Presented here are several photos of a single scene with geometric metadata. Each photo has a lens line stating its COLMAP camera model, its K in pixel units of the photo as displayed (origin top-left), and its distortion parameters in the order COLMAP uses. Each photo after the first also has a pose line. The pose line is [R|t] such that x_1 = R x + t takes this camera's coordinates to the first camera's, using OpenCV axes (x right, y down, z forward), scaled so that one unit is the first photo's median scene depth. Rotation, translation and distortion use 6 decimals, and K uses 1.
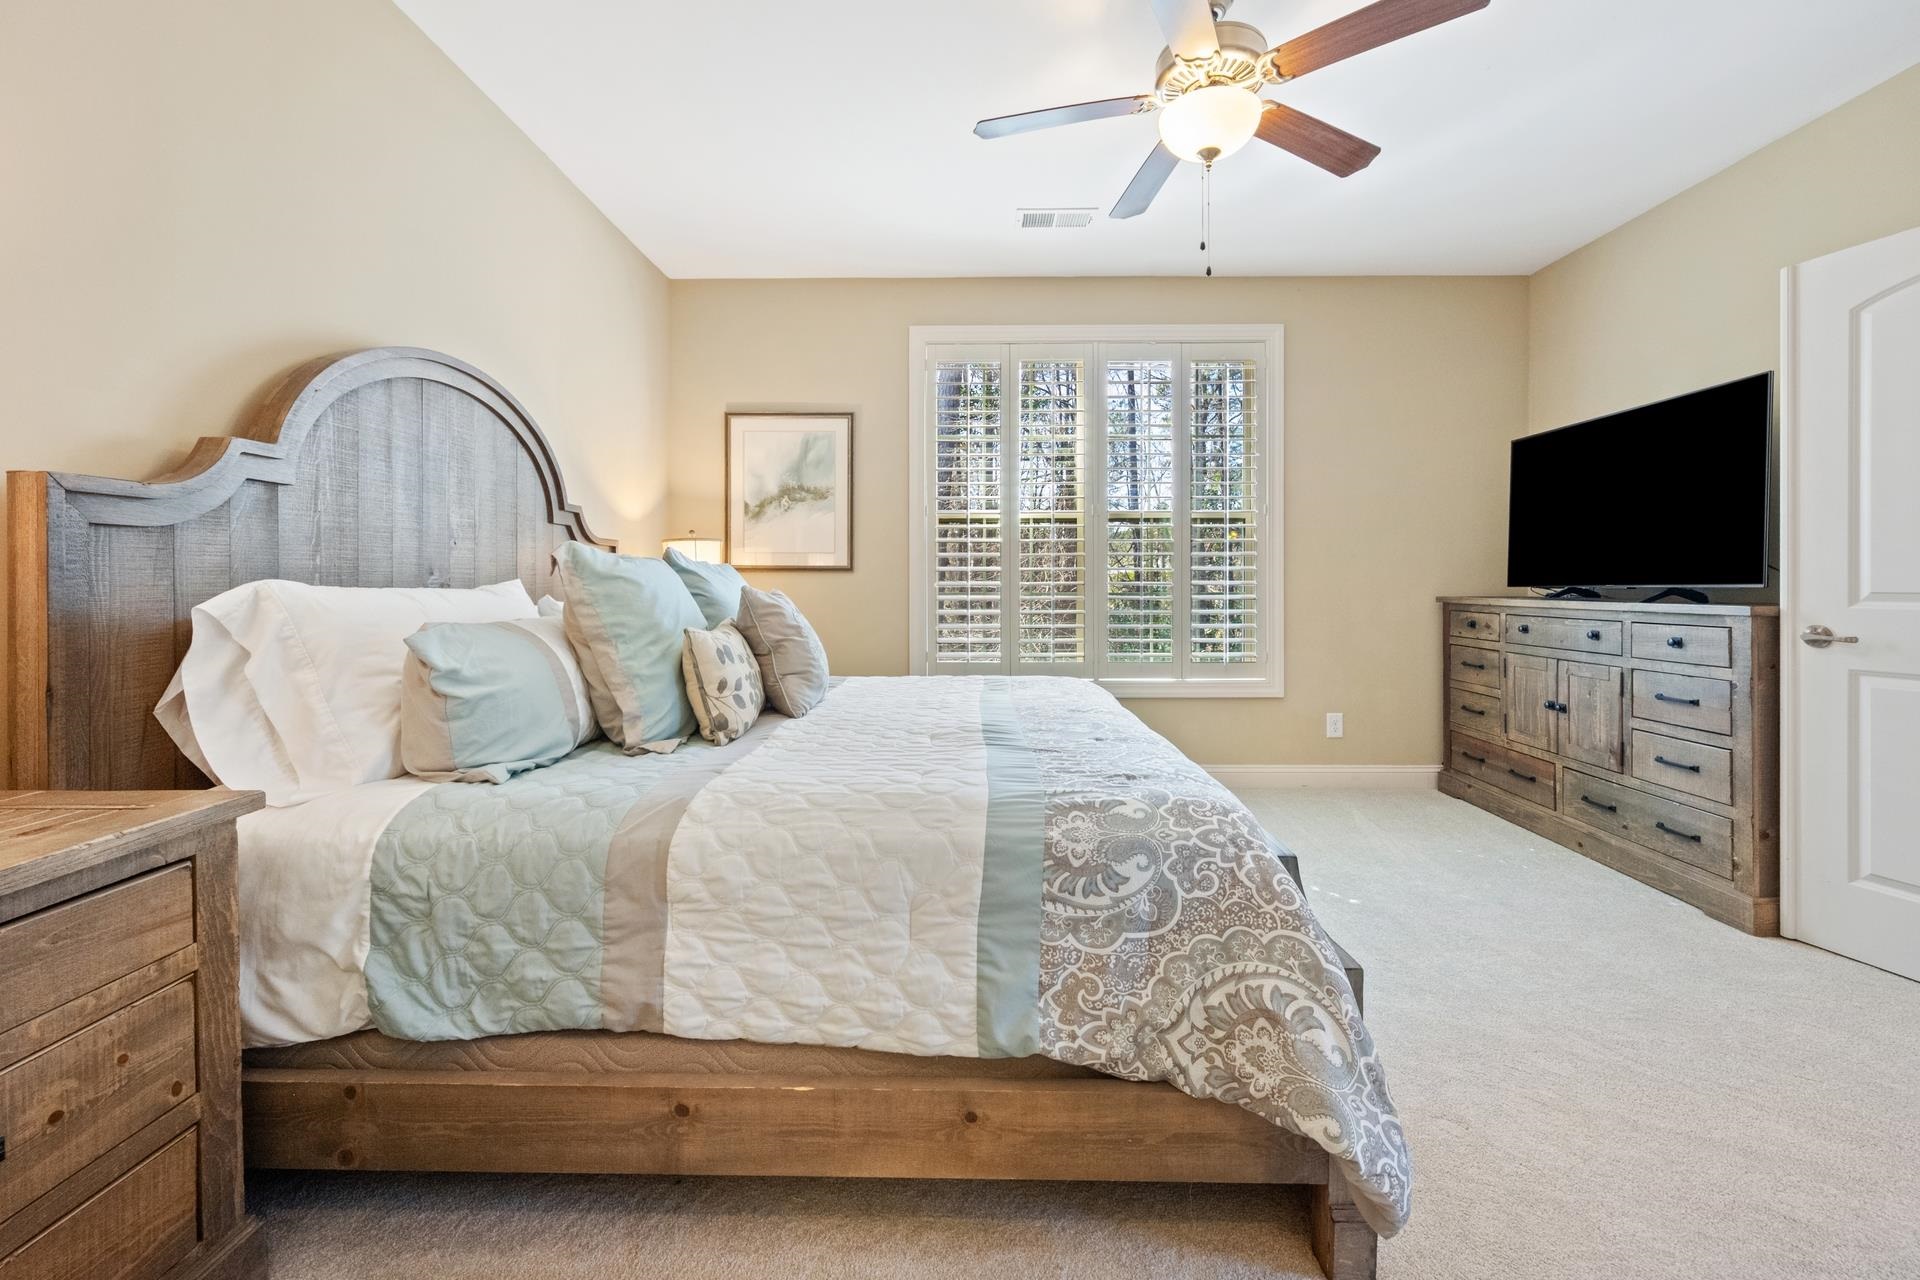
lens RADIAL K [[778.7, 0, 984.8], [0, 778.7, 576.2], [0, 0, 1]] dist [-0.004172, 0.001863]
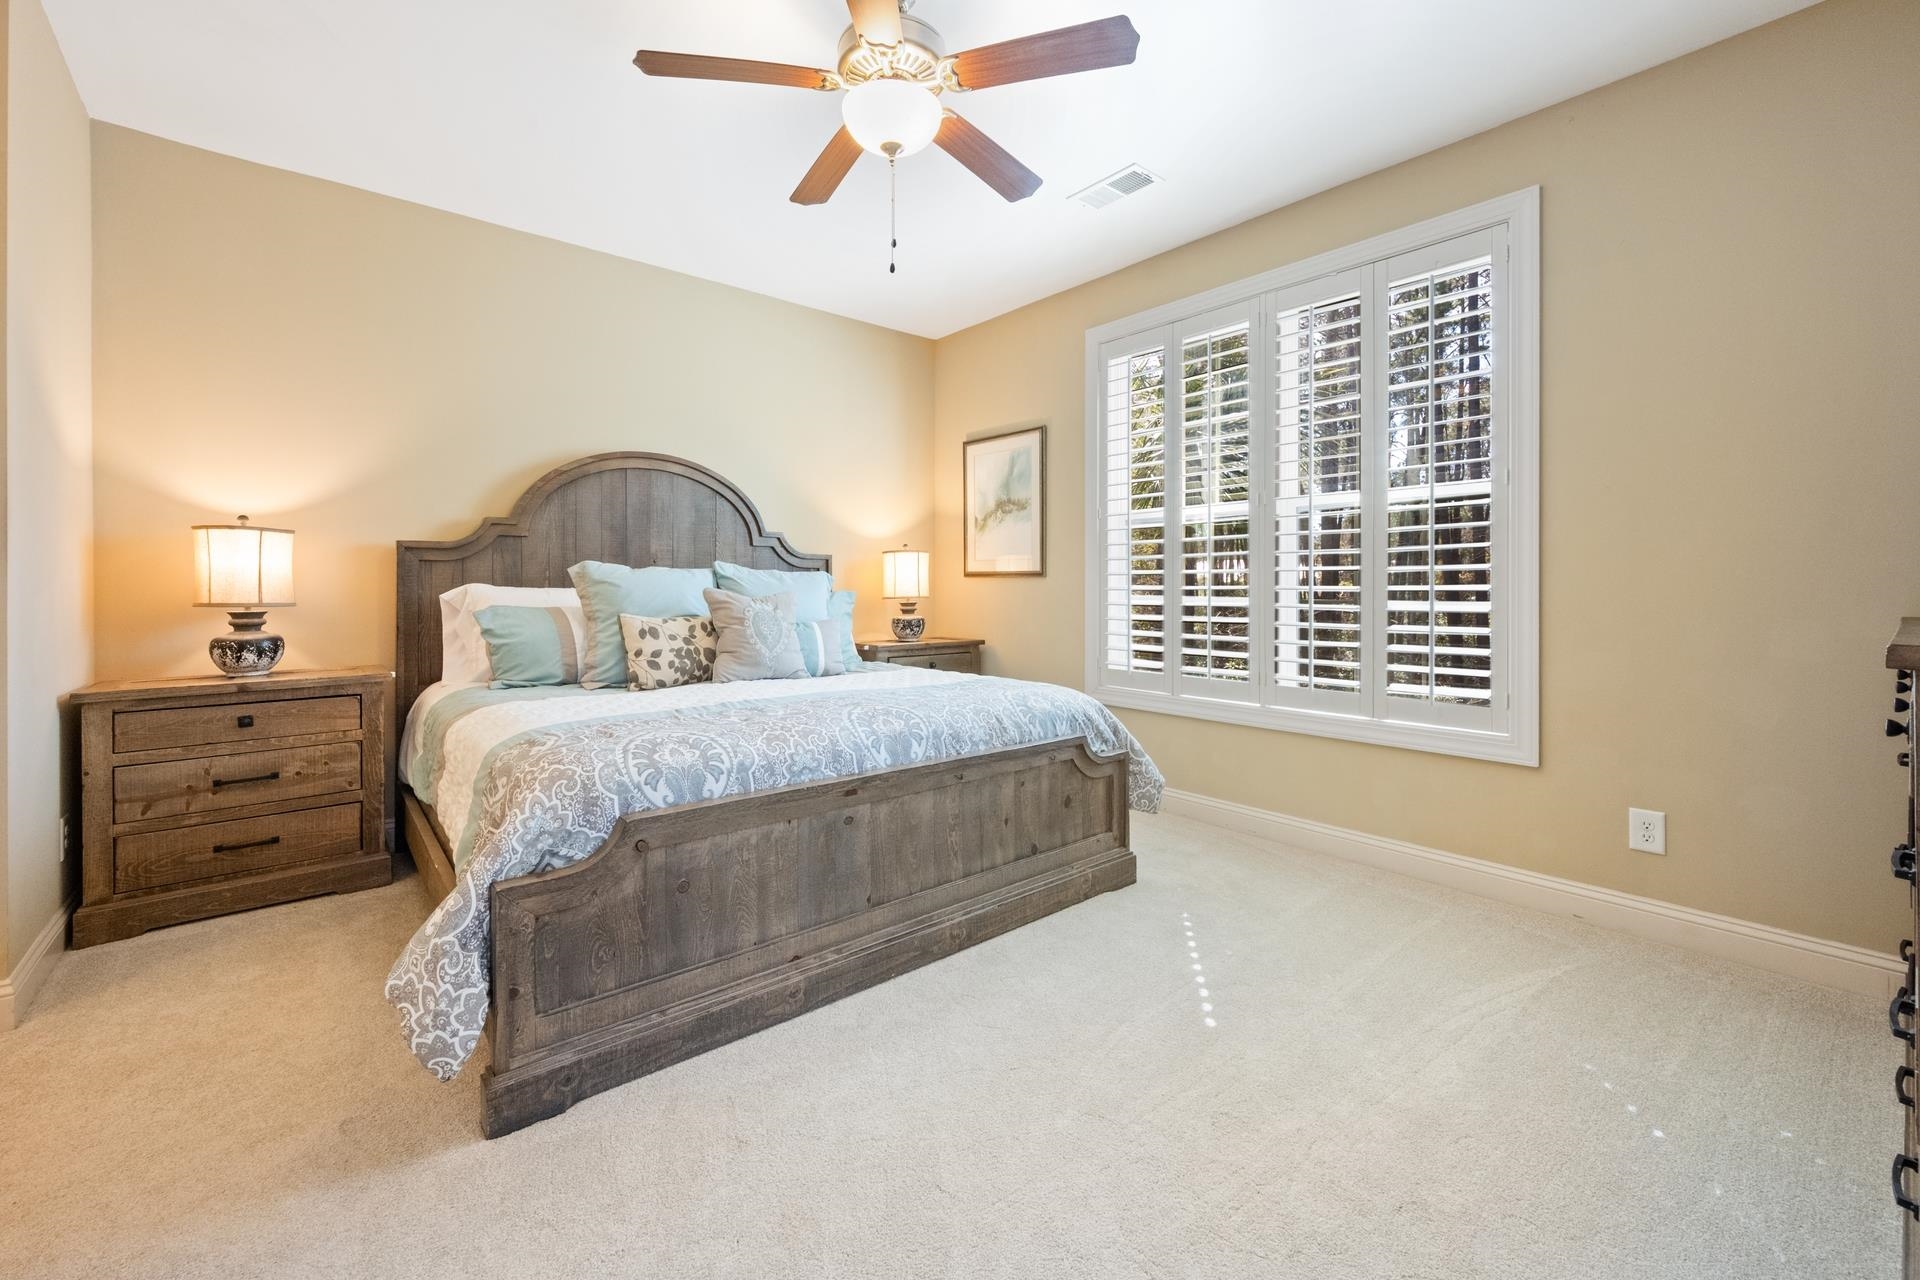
lens RADIAL K [[778.7, 0, 930.1], [0, 778.7, 576.5], [0, 0, 1]] dist [-0.004172, 0.001863]
pose [[0.647117, -0.008041, -0.762348, 0.544286], [0.003526, 0.999965, -0.007554, 0.002144], [0.762382, 0.002200, 0.647123, 0.204763]]
